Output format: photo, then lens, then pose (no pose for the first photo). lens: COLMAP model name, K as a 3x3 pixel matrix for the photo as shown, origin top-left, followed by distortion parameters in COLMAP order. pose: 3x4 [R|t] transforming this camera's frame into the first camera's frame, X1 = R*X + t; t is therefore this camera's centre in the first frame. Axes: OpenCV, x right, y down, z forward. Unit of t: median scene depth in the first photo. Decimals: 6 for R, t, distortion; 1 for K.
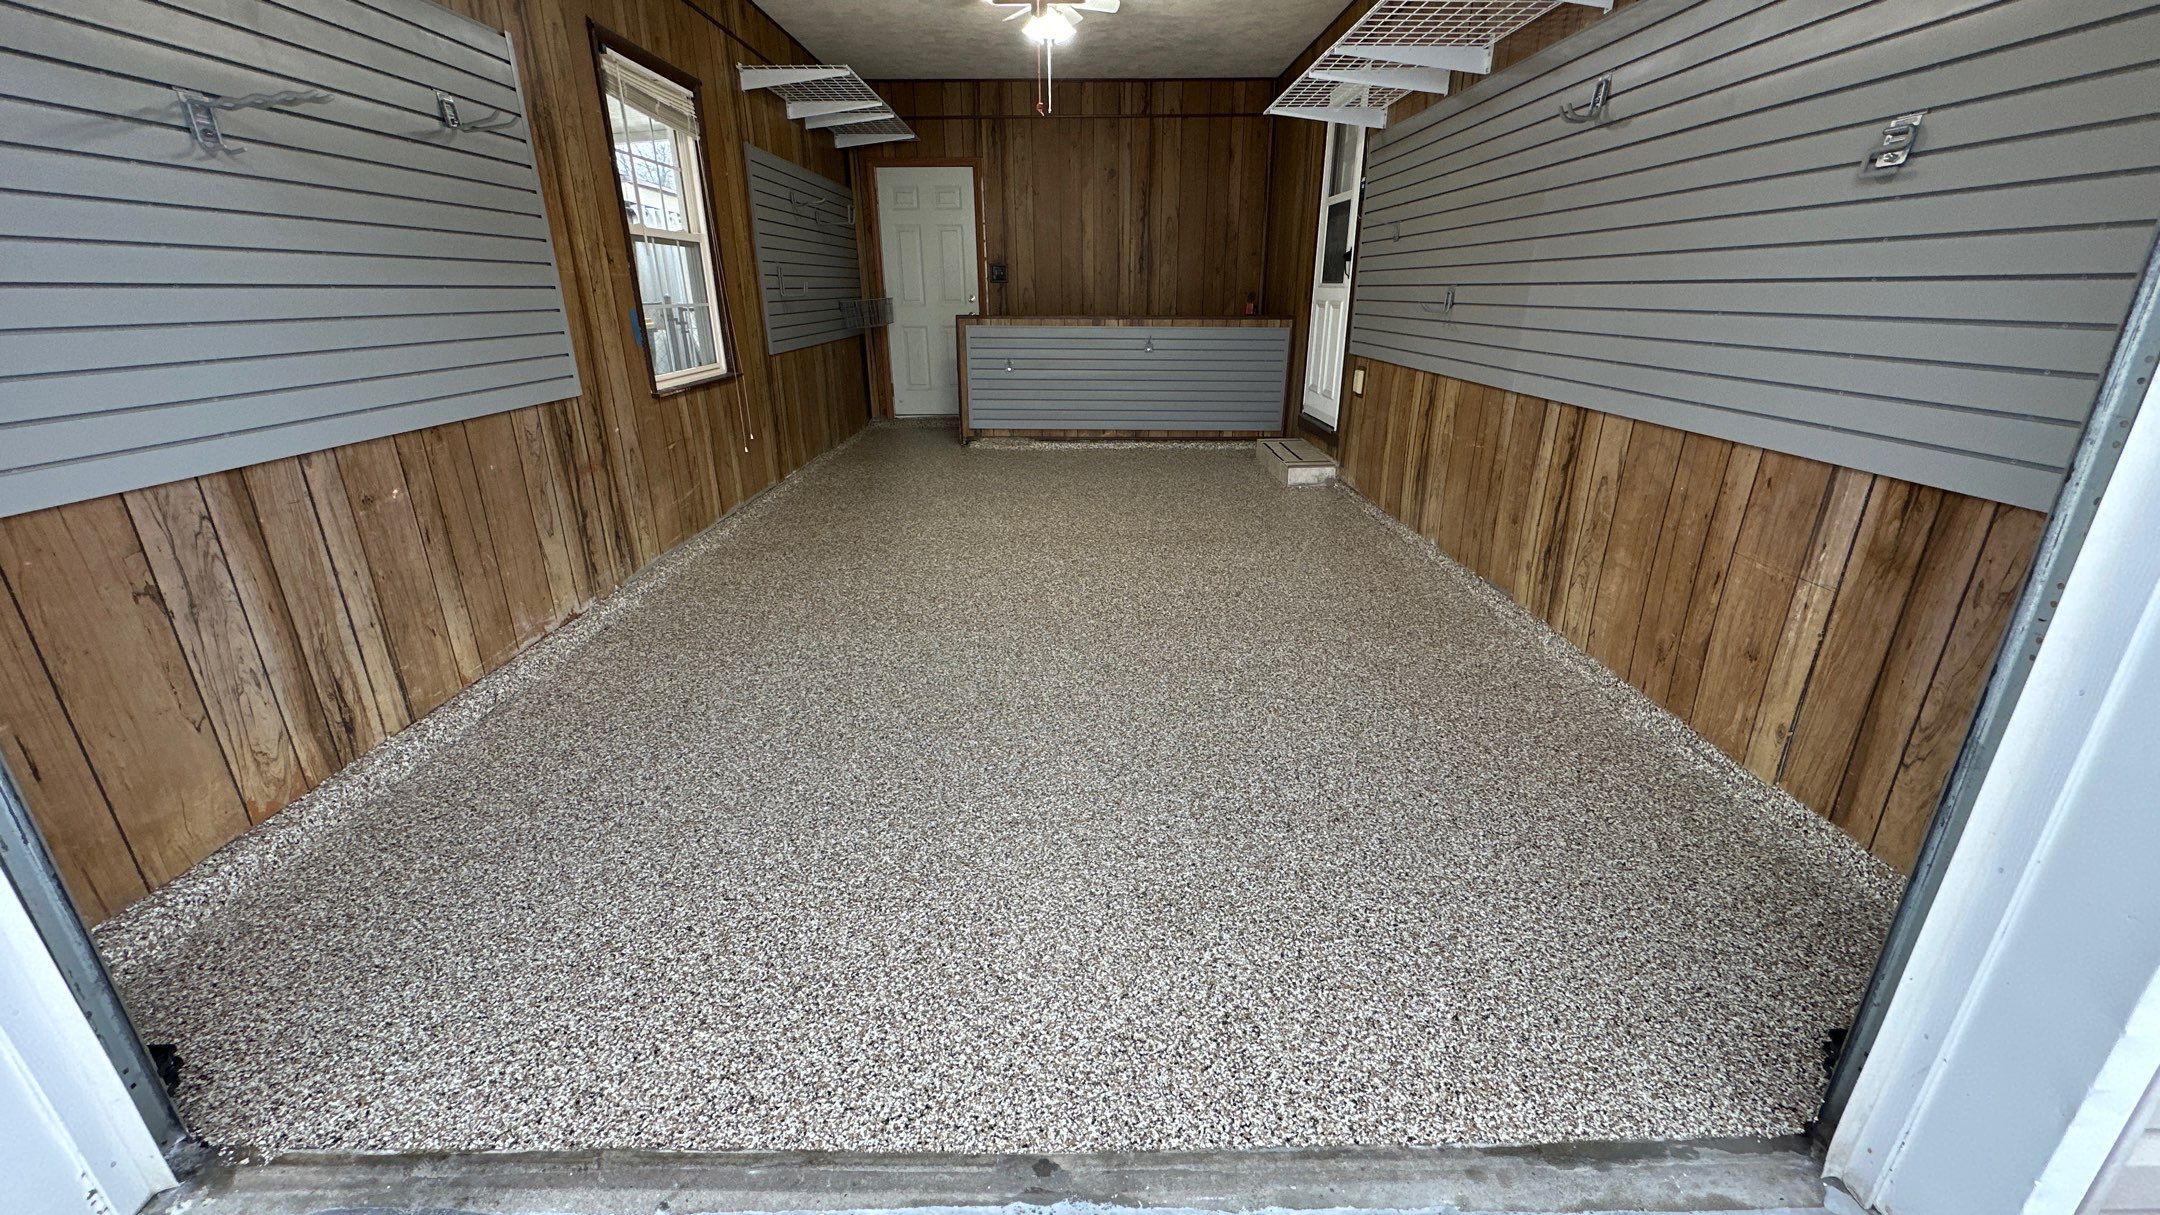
lens RADIAL K [[868.7, 0, 1087.8], [0, 868.7, 614.5], [0, 0, 1]] dist [0.002144, 0.000393]
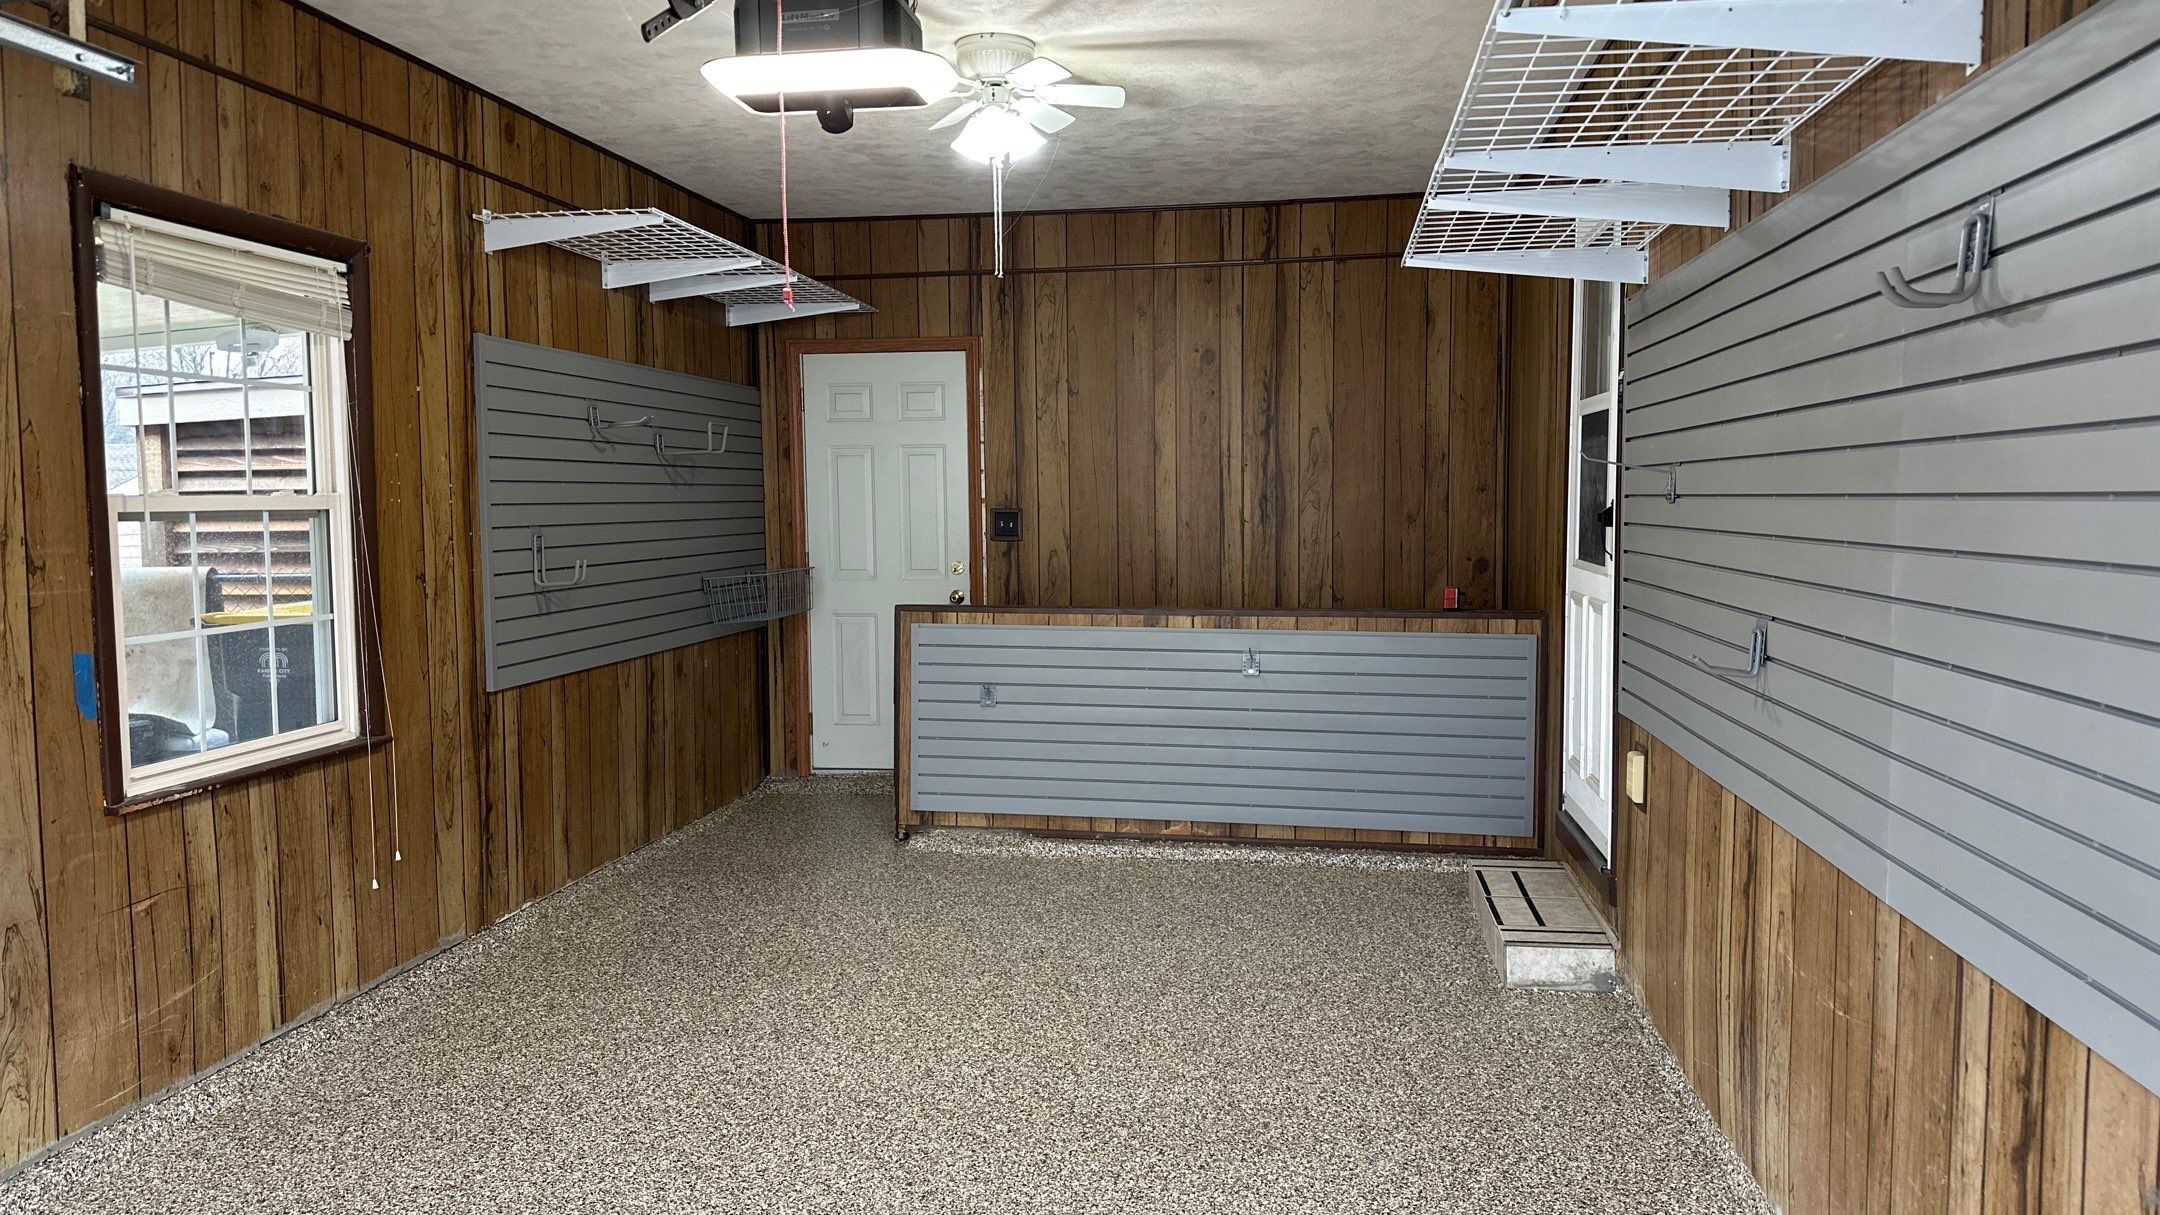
lens RADIAL K [[1526.7, 0, 1080.0], [0, 1526.7, 607.5], [0, 0, 1]] dist [0.076872, -0.085689]
pose [[0.985099, 0.007779, -0.171813, 0.248438], [-0.055855, 0.959299, -0.276813, -0.171204], [0.162667, 0.282285, 0.945439, 0.237101]]
